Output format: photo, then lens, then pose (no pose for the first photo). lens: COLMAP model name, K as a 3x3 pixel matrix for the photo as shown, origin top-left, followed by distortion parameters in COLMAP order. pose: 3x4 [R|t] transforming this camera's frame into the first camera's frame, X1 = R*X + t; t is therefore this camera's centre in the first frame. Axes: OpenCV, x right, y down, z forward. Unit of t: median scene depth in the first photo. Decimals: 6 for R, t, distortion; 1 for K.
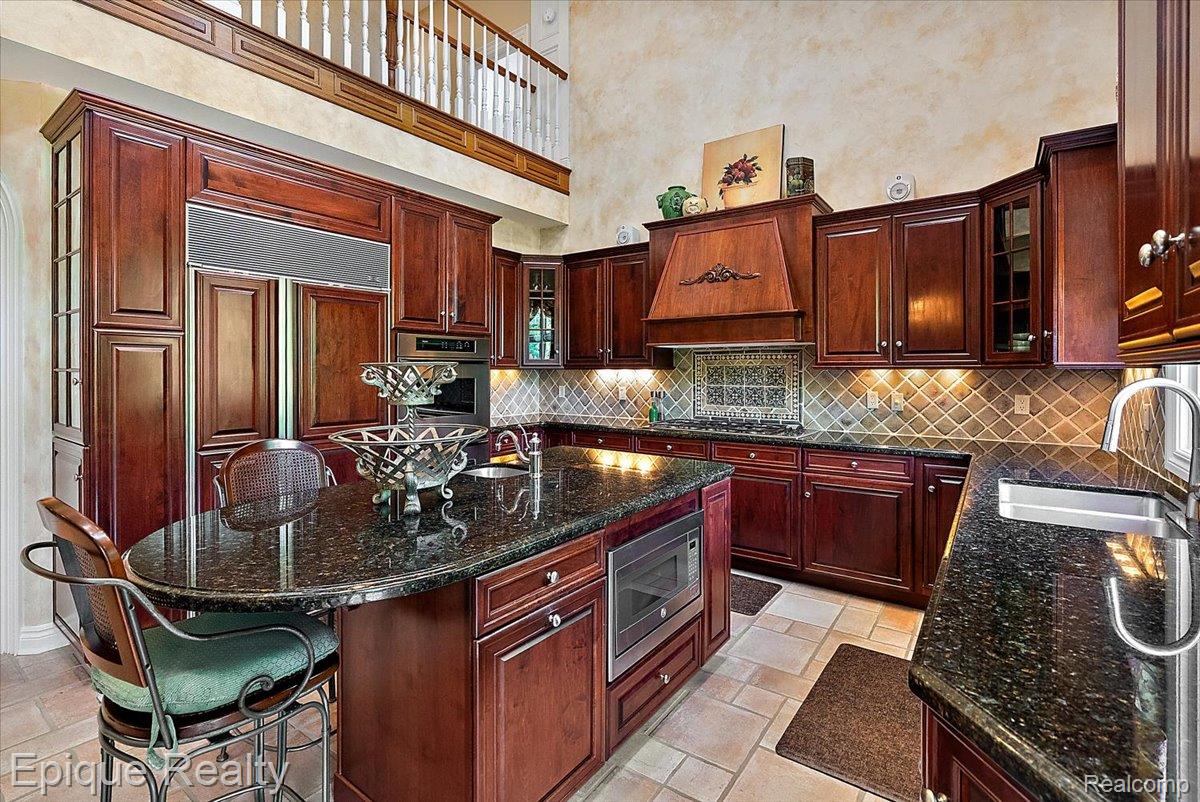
lens RADIAL K [[554.0, 0, 610.8], [0, 554.0, 376.5], [0, 0, 1]] dist [-0.003176, 0.000803]
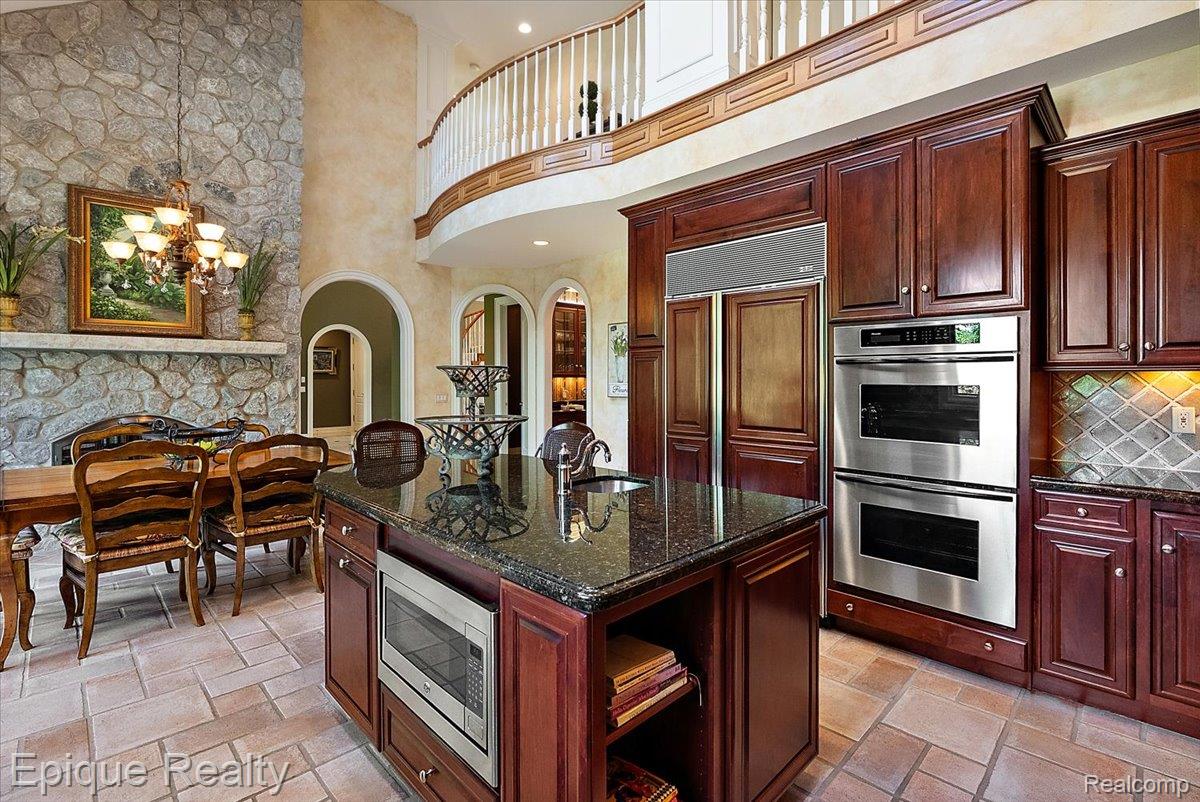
lens RADIAL K [[554.0, 0, 610.8], [0, 554.0, 376.5], [0, 0, 1]] dist [-0.003176, 0.000803]
pose [[-0.165025, 0.003893, -0.986282, 0.550407], [-0.001270, 0.999991, 0.004159, -0.010389], [0.986289, 0.001939, -0.165019, 0.939385]]
